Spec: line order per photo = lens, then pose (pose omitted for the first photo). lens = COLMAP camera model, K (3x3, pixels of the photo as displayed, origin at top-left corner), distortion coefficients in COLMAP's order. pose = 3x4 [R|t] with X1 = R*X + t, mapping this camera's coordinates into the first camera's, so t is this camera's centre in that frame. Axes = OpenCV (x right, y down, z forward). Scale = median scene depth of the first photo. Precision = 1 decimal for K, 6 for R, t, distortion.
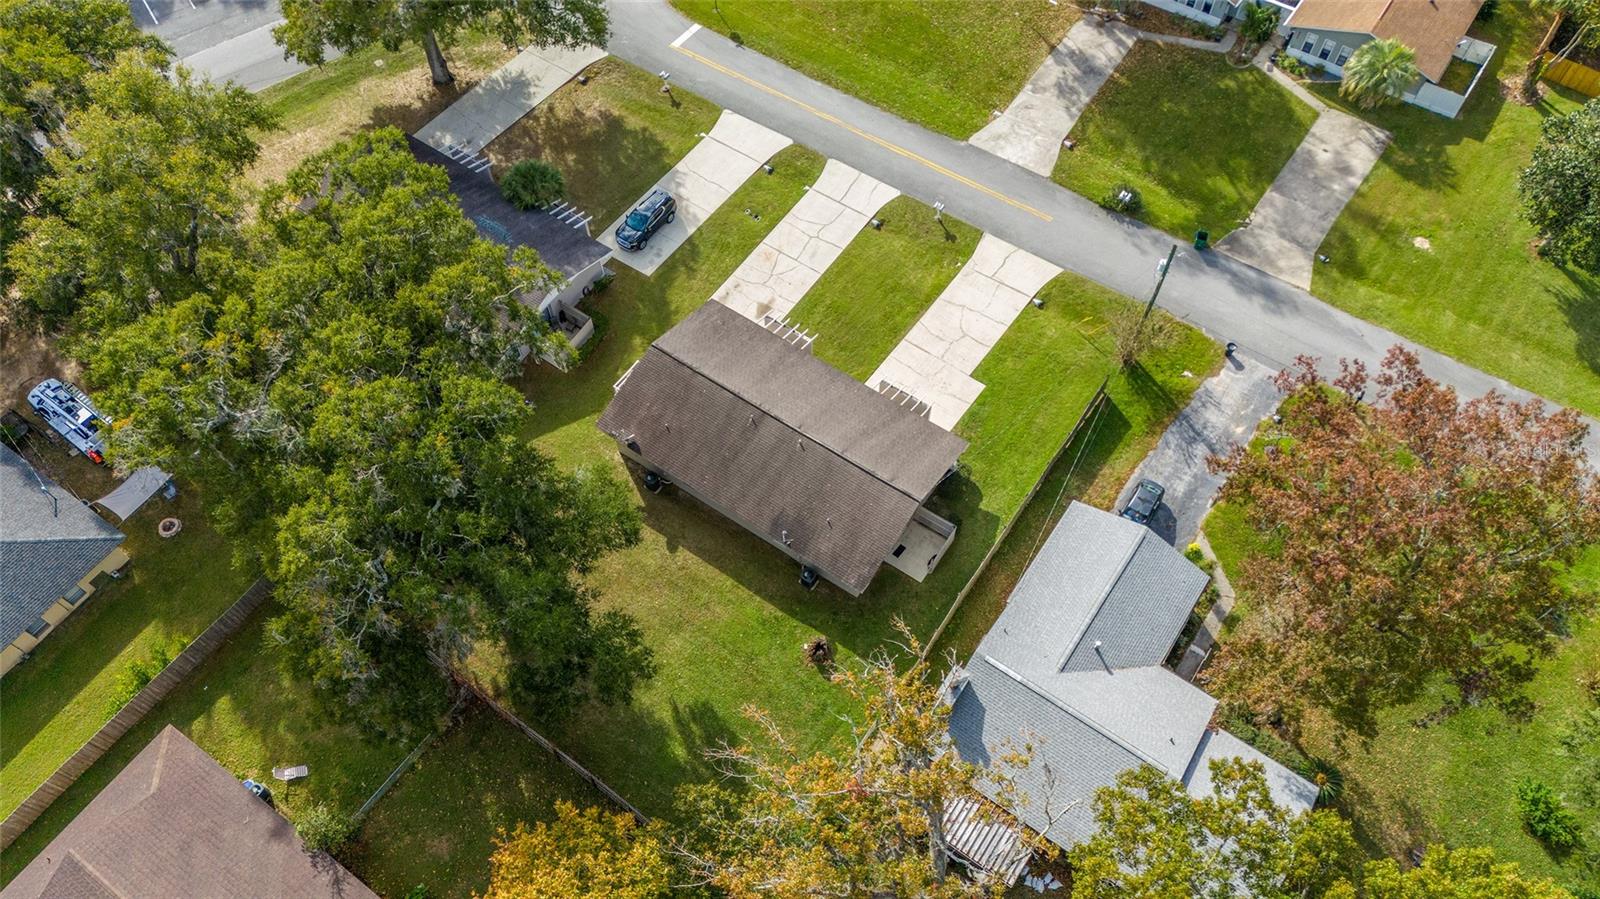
lens RADIAL K [[1181.2, 0, 807.8], [0, 1181.2, 453.6], [0, 0, 1]] dist [0.048698, -0.028079]
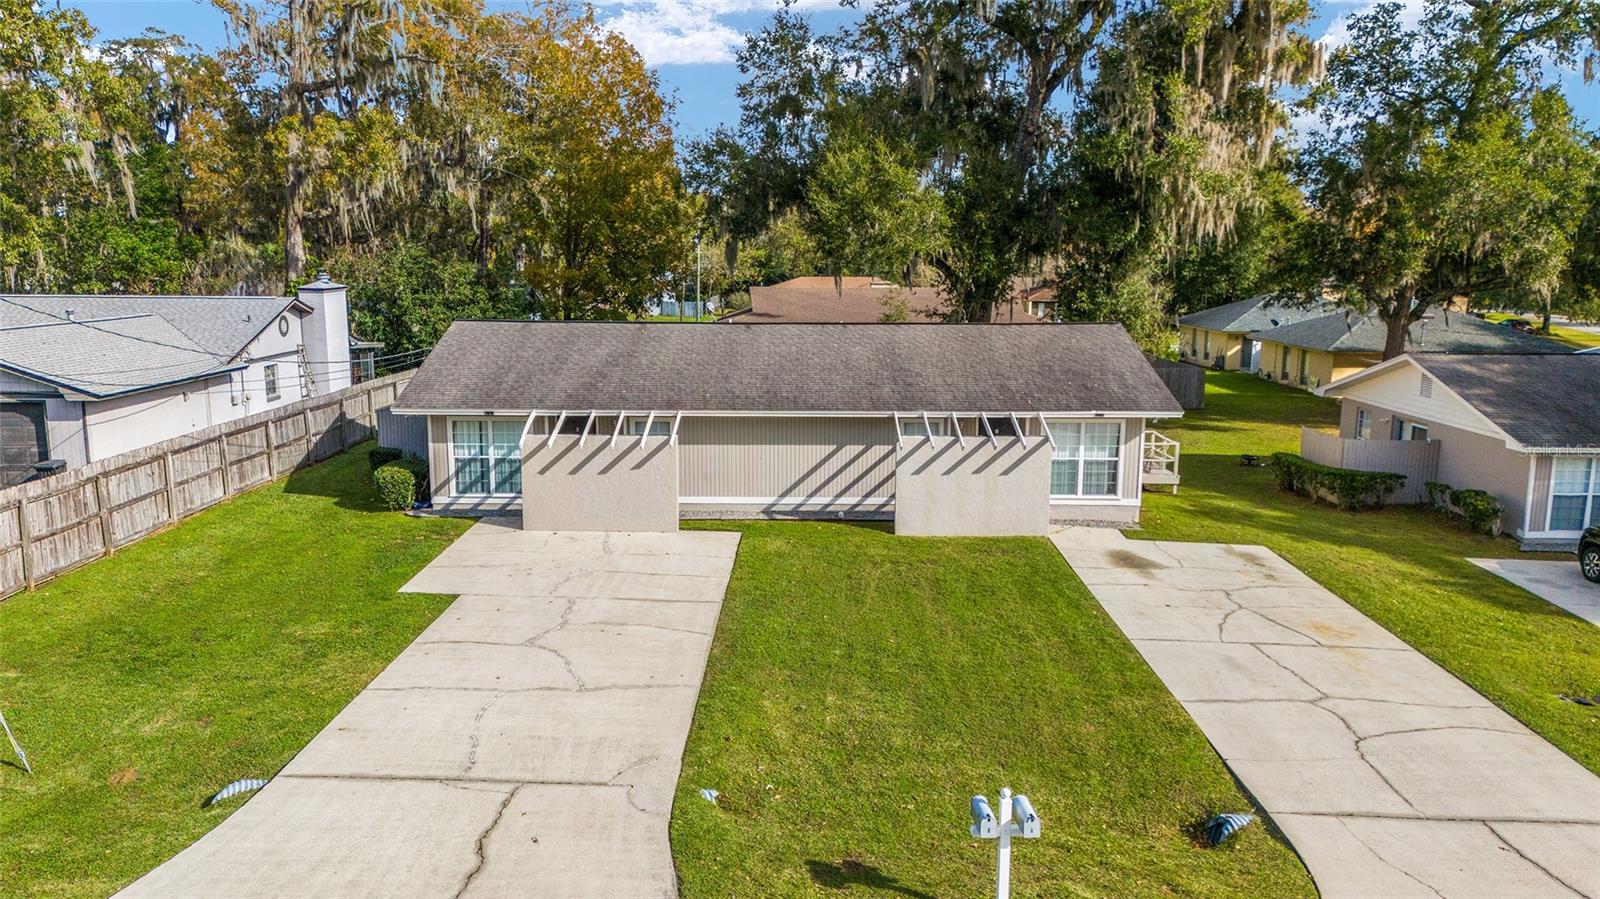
lens RADIAL K [[1181.2, 0, 800.8], [0, 1181.2, 449.0], [0, 0, 1]] dist [0.048698, -0.028079]
pose [[-0.820065, 0.092473, -0.564749, 0.217107], [-0.494935, 0.380802, 0.781043, -0.336084], [0.287283, 0.920021, -0.266514, 0.993134]]
